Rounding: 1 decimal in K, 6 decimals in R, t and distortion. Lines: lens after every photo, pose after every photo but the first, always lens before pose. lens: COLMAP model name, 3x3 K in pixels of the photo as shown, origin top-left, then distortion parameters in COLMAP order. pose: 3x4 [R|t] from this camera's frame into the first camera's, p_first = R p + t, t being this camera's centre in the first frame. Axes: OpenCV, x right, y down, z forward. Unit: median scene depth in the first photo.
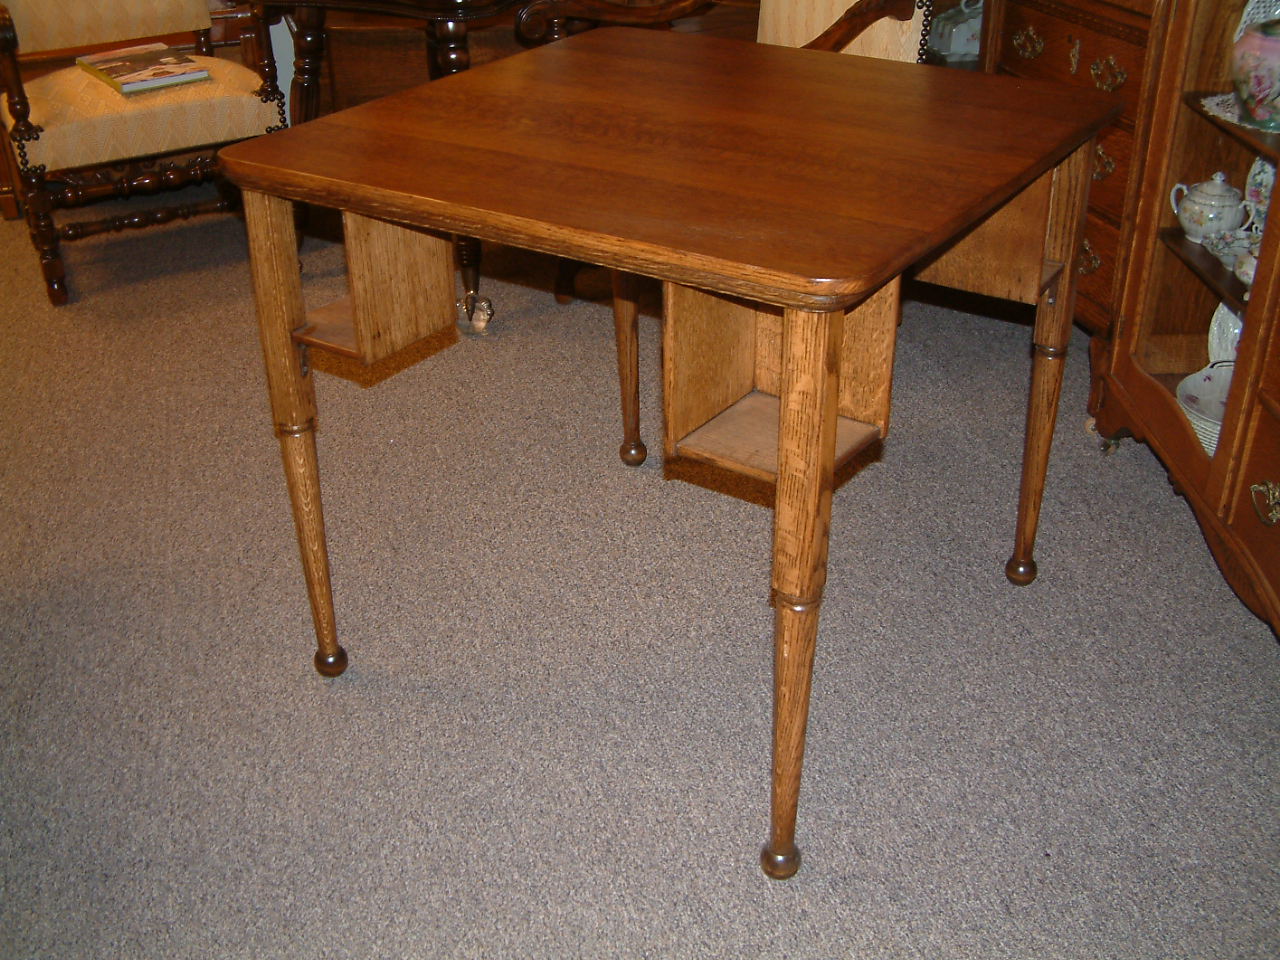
lens RADIAL K [[1457.5, 0, 622.6], [0, 1457.5, 477.5], [0, 0, 1]] dist [-0.193406, 0.232055]
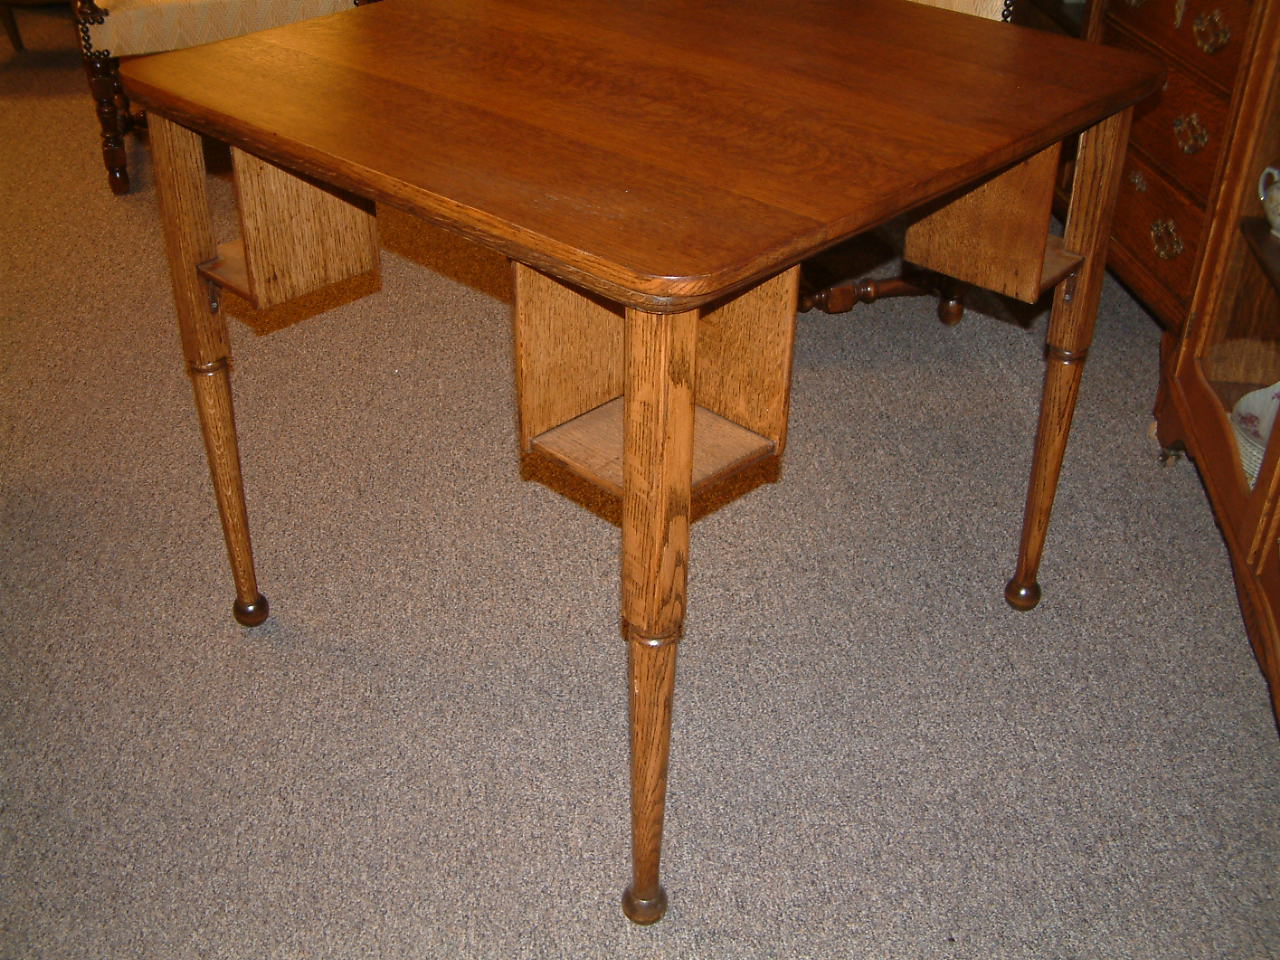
lens RADIAL K [[1457.5, 0, 622.6], [0, 1457.5, 477.5], [0, 0, 1]] dist [-0.193406, 0.232055]
pose [[0.986592, 0.103864, -0.125890, 0.164672], [-0.095387, 0.992862, 0.071604, -0.055327], [0.132428, -0.058636, 0.989457, 0.113072]]
